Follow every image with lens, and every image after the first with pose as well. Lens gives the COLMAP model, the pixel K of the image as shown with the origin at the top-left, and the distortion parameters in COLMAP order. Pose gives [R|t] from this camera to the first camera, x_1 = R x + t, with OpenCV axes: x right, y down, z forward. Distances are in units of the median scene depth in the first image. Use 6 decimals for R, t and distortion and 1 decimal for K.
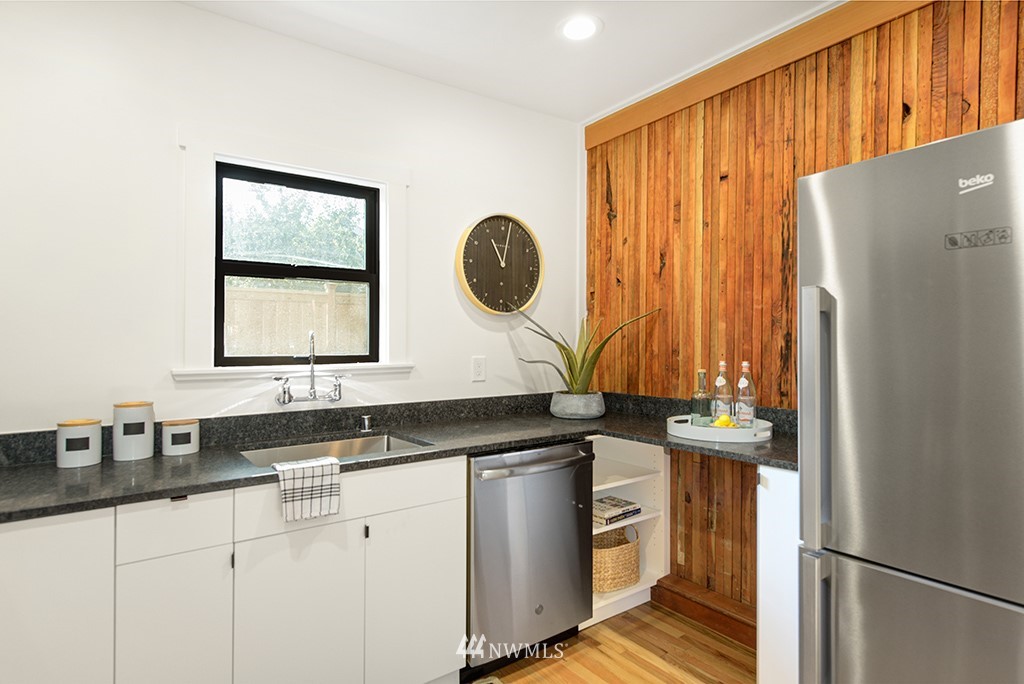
lens RADIAL K [[542.8, 0, 523.6], [0, 542.8, 342.8], [0, 0, 1]] dist [0.004324, 0.000590]
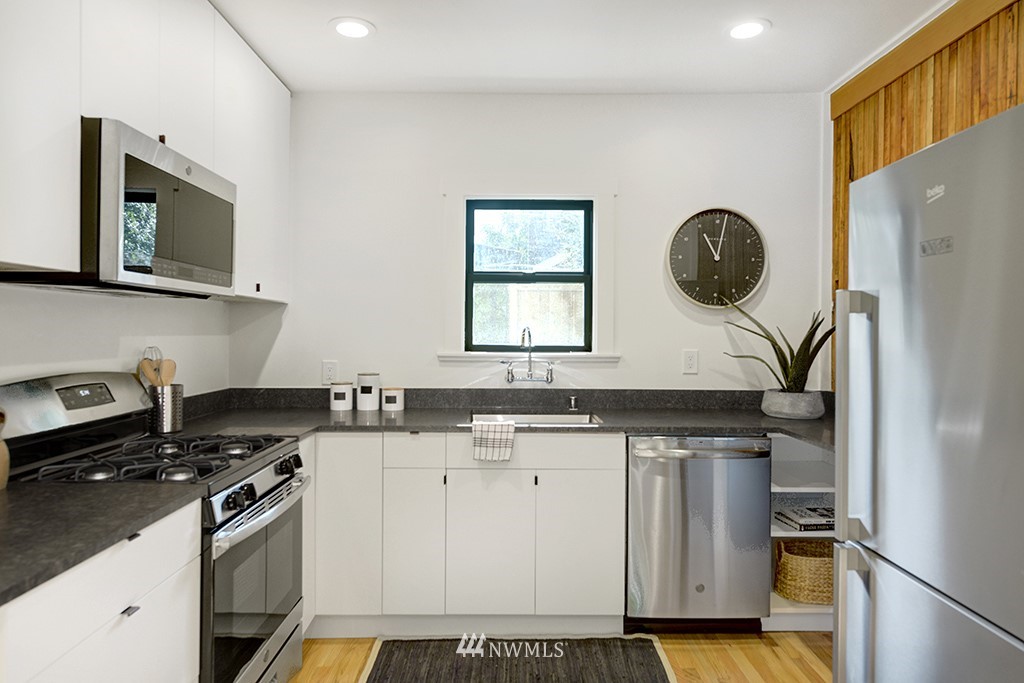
lens RADIAL K [[646.8, 0, 512.0], [0, 646.8, 341.5], [0, 0, 1]] dist [-0.001742, -0.001165]
pose [[0.812792, 0.020069, -0.582208, 0.408374], [-0.010594, 0.999750, 0.019672, -0.012218], [0.582457, -0.009821, 0.812802, -0.214790]]
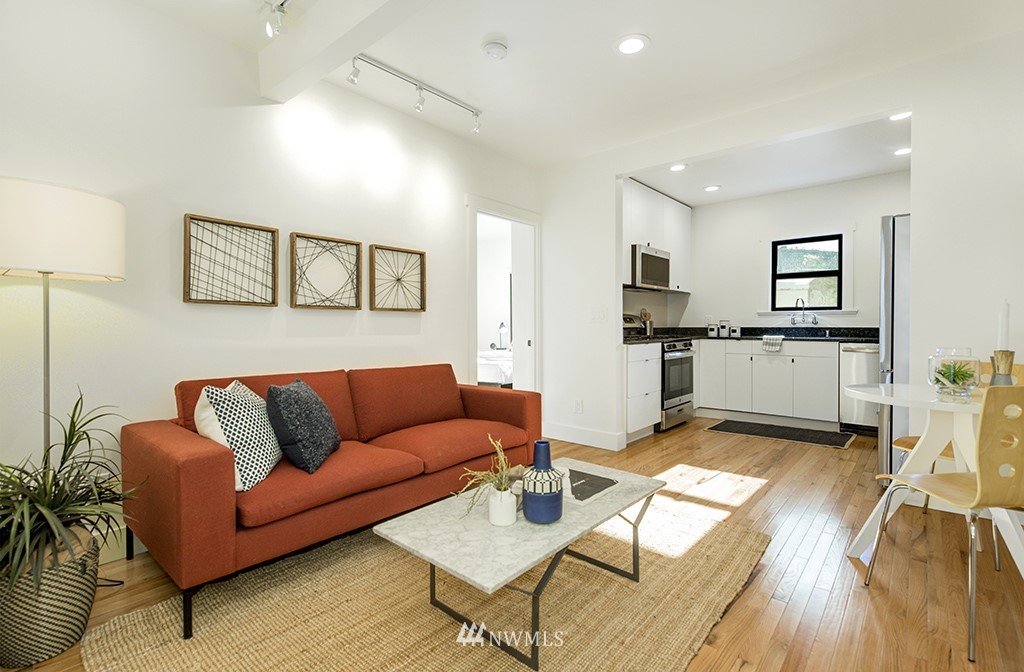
lens RADIAL K [[486.9, 0, 513.3], [0, 486.9, 319.6], [0, 0, 1]] dist [-0.000694, -0.000154]
pose [[0.227683, -0.006329, -0.973715, 1.491049], [0.005531, 0.999971, -0.005206, 0.085022], [0.973720, -0.004200, 0.227711, -0.862644]]
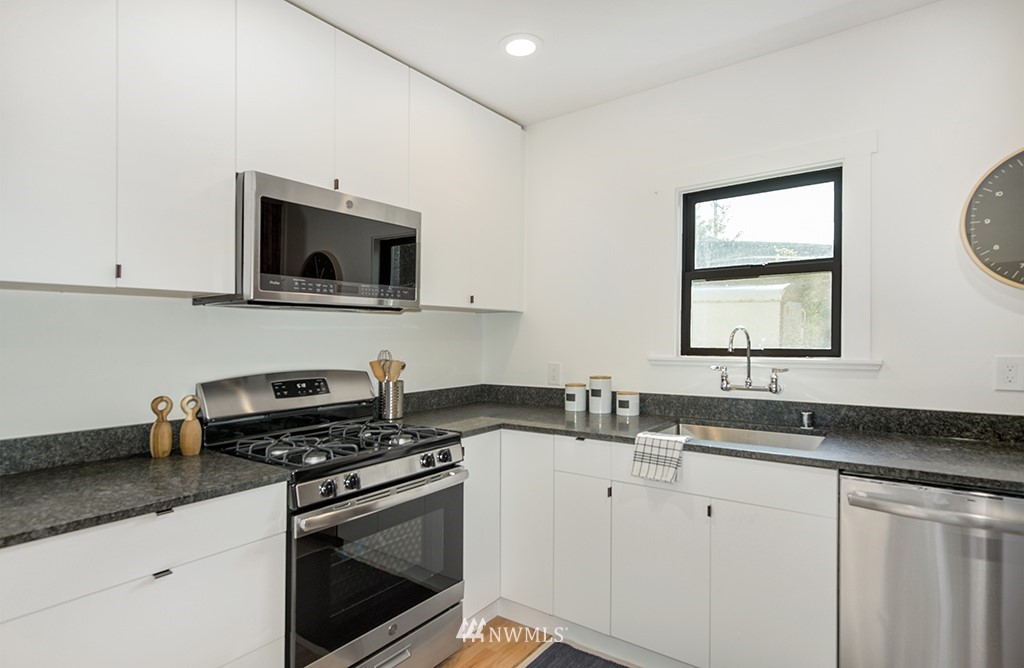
lens RADIAL K [[536.5, 0, 512.0], [0, 536.5, 334.0], [0, 0, 1]] dist [0.013772, 0.000129]
pose [[0.289760, -0.000011, -0.957099, 0.458177], [0.008631, 0.999959, 0.002601, -0.011147], [0.957061, -0.009014, 0.289748, 0.221838]]
